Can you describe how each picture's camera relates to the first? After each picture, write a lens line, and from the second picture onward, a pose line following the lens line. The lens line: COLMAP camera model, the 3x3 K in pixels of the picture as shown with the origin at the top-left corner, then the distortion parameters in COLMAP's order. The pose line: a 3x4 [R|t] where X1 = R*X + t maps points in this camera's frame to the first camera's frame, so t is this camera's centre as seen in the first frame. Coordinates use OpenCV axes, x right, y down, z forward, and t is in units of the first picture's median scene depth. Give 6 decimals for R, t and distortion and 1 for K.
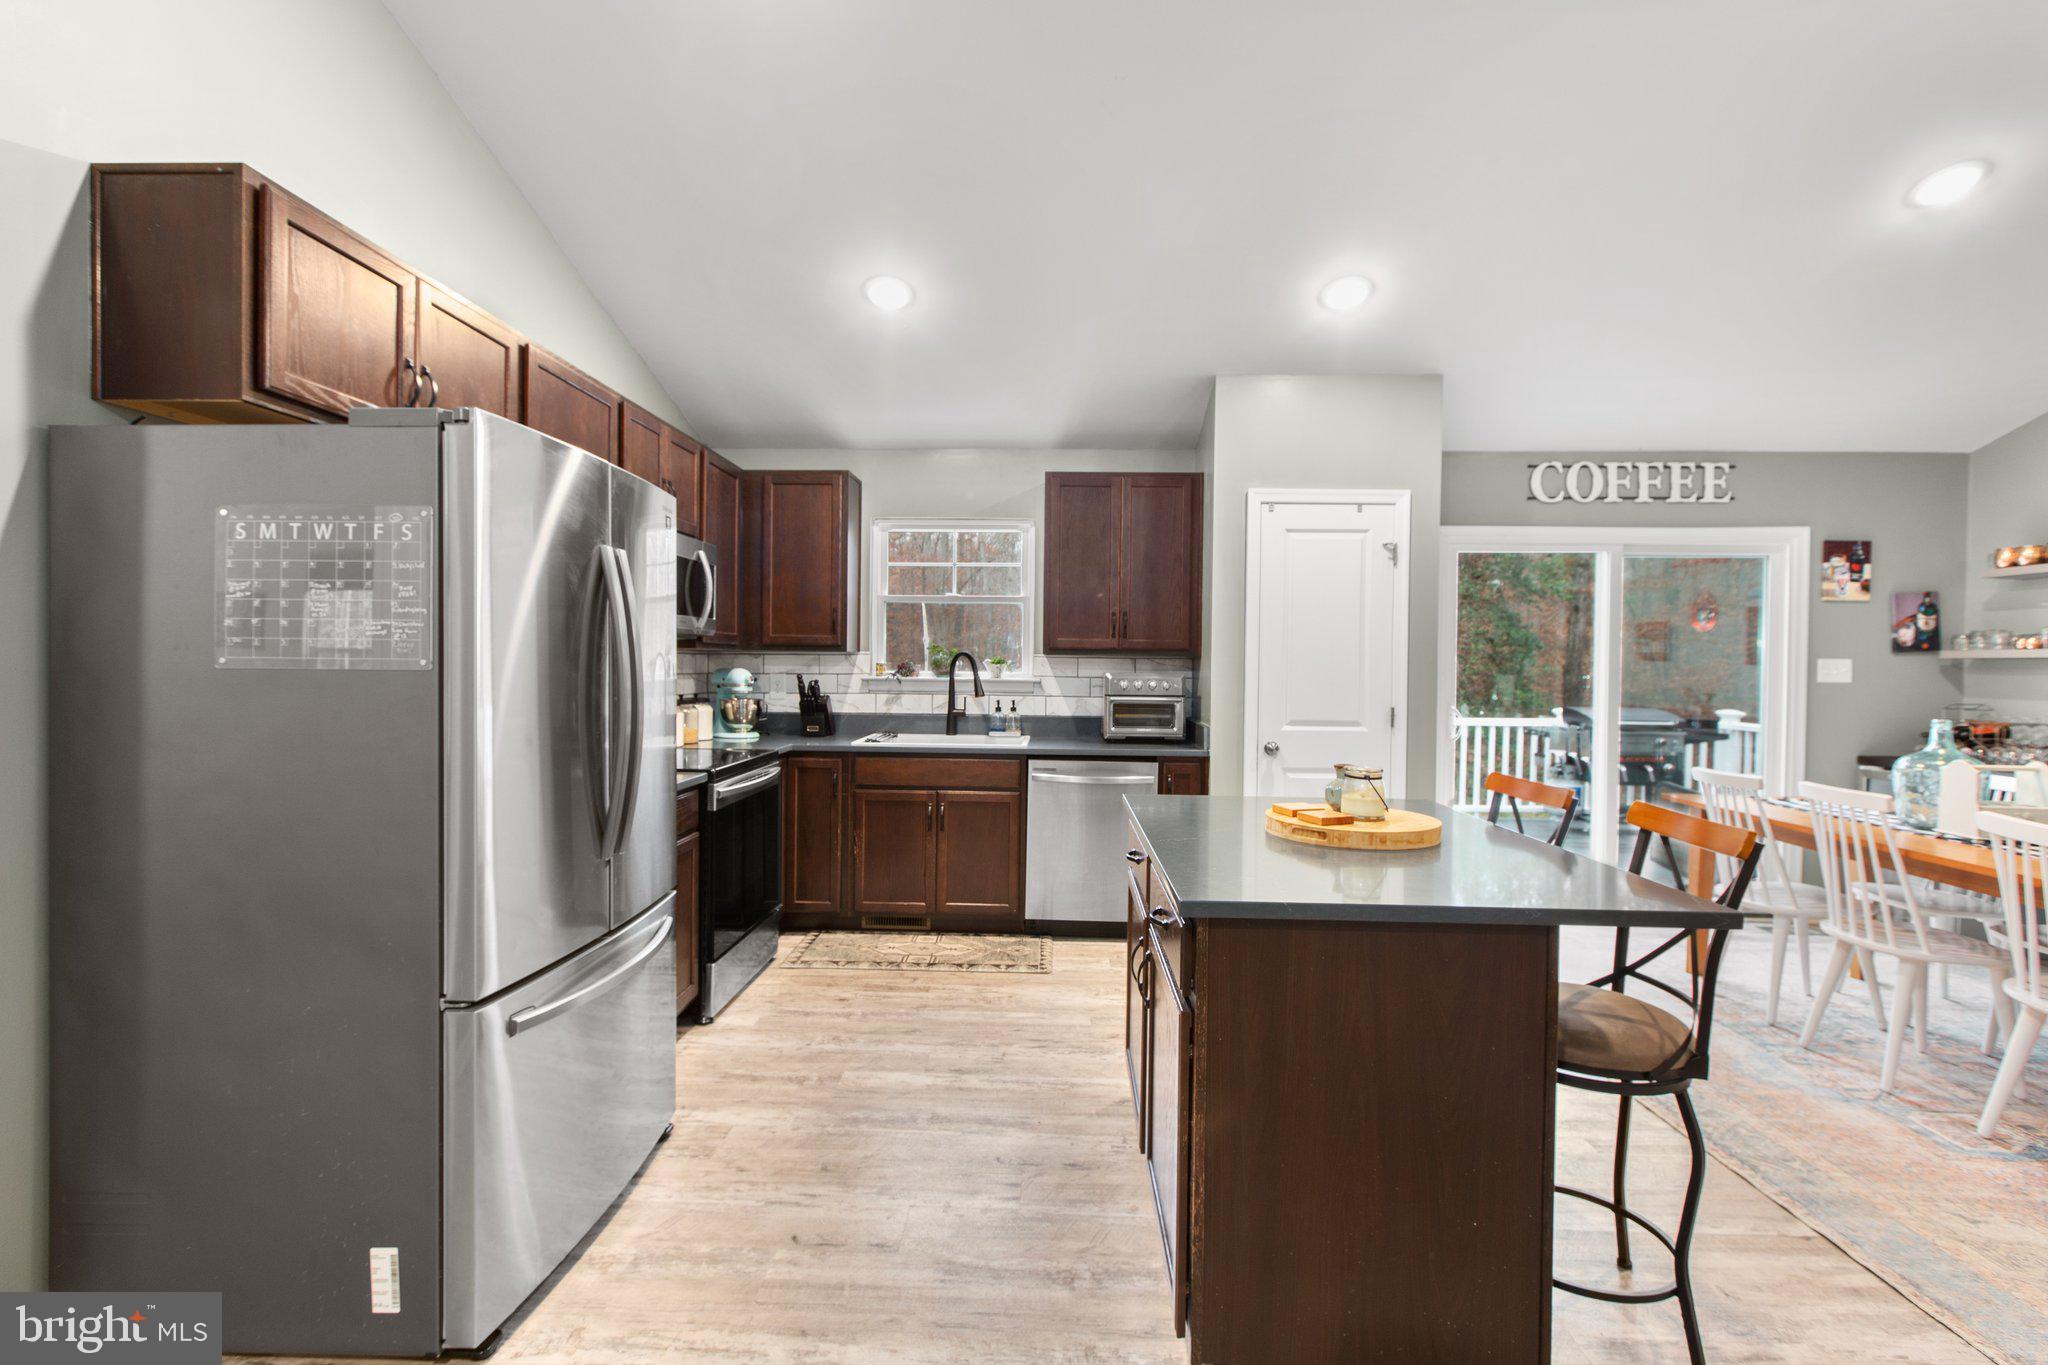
lens RADIAL K [[932.7, 0, 1024.9], [0, 932.7, 674.8], [0, 0, 1]] dist [0.016824, -0.000086]
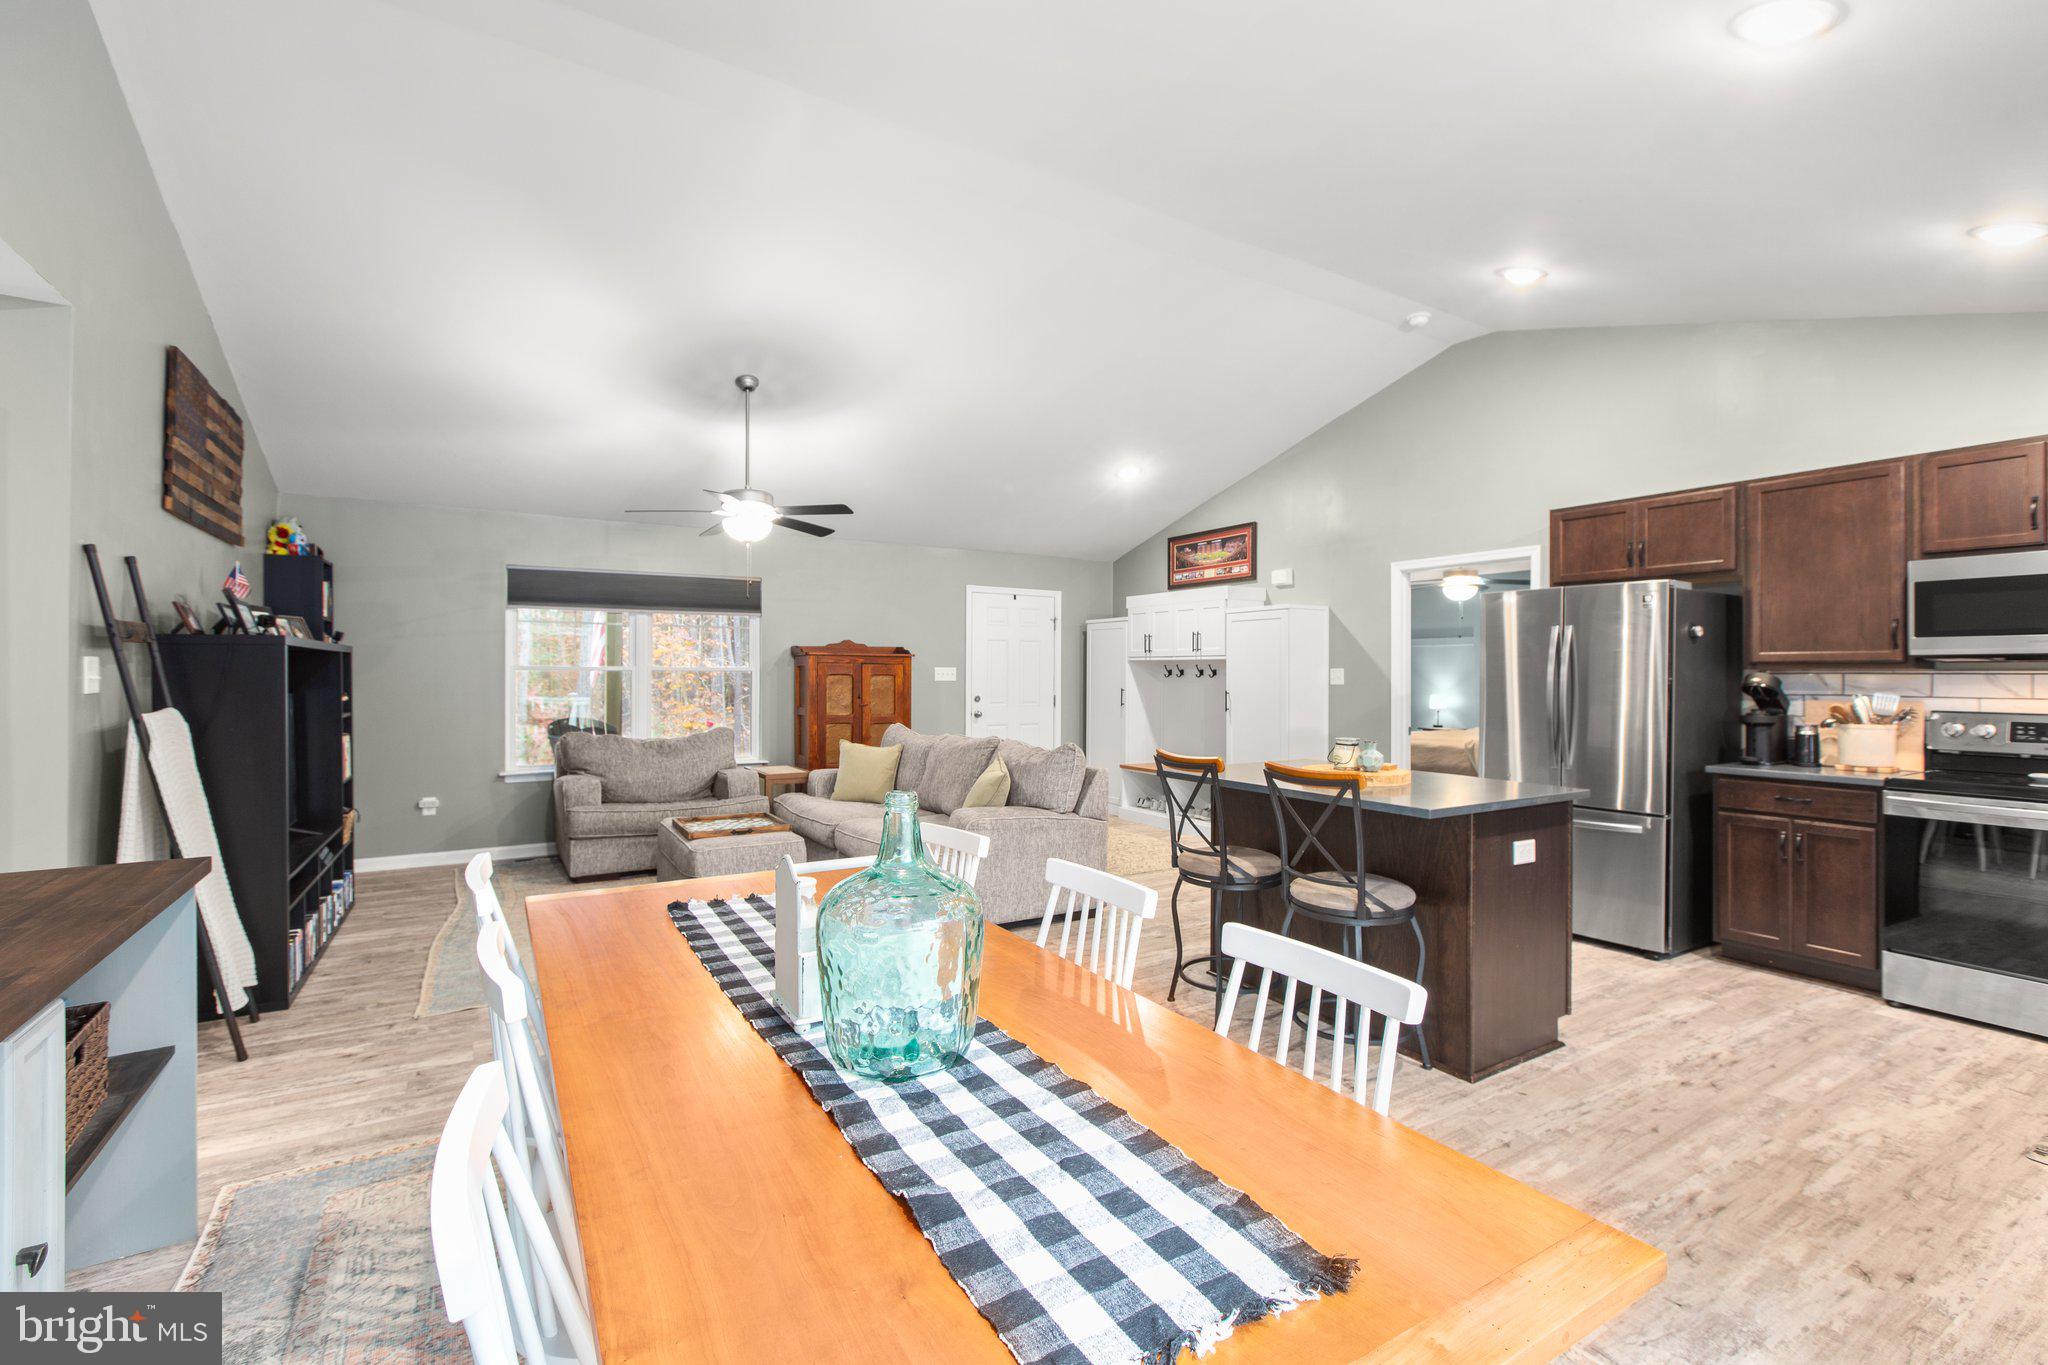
lens RADIAL K [[901.7, 0, 1024.8], [0, 901.7, 670.7], [0, 0, 1]] dist [-0.001480, -0.000611]
pose [[-0.840227, -0.016245, -0.541991, 0.776116], [-0.020097, 0.999797, 0.001189, -0.005203], [0.541862, 0.011891, -0.840384, 0.927547]]
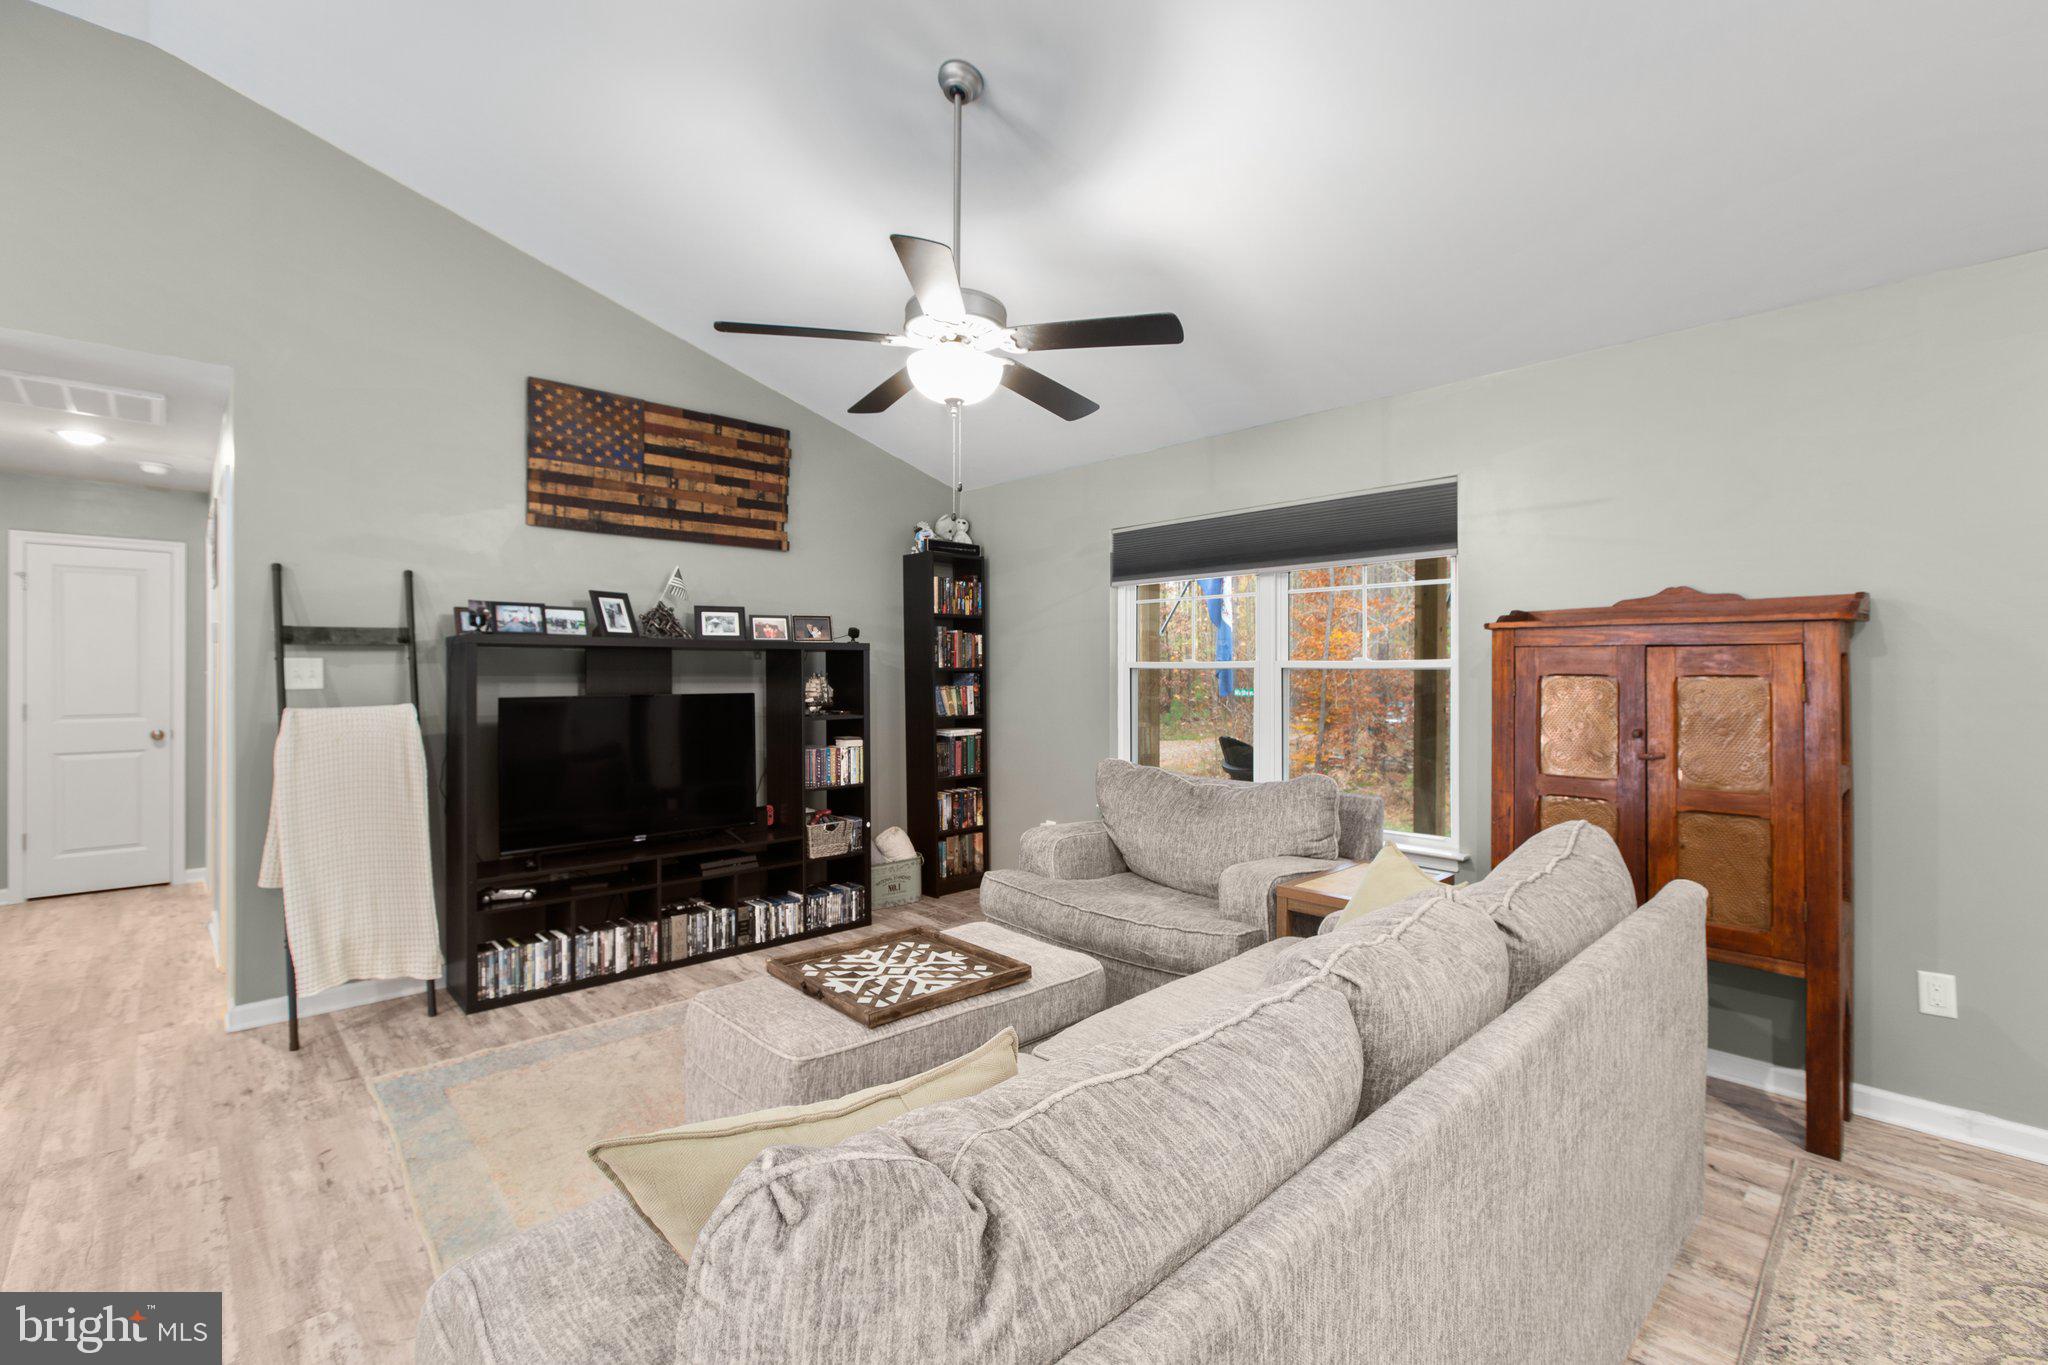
lens RADIAL K [[901.7, 0, 1024.8], [0, 901.7, 670.7], [0, 0, 1]] dist [-0.001480, -0.000611]
pose [[-0.707574, -0.012036, 0.706537, 0.070781], [-0.000742, 0.999867, 0.016290, -0.003183], [-0.706639, 0.011002, -0.707489, 0.191157]]
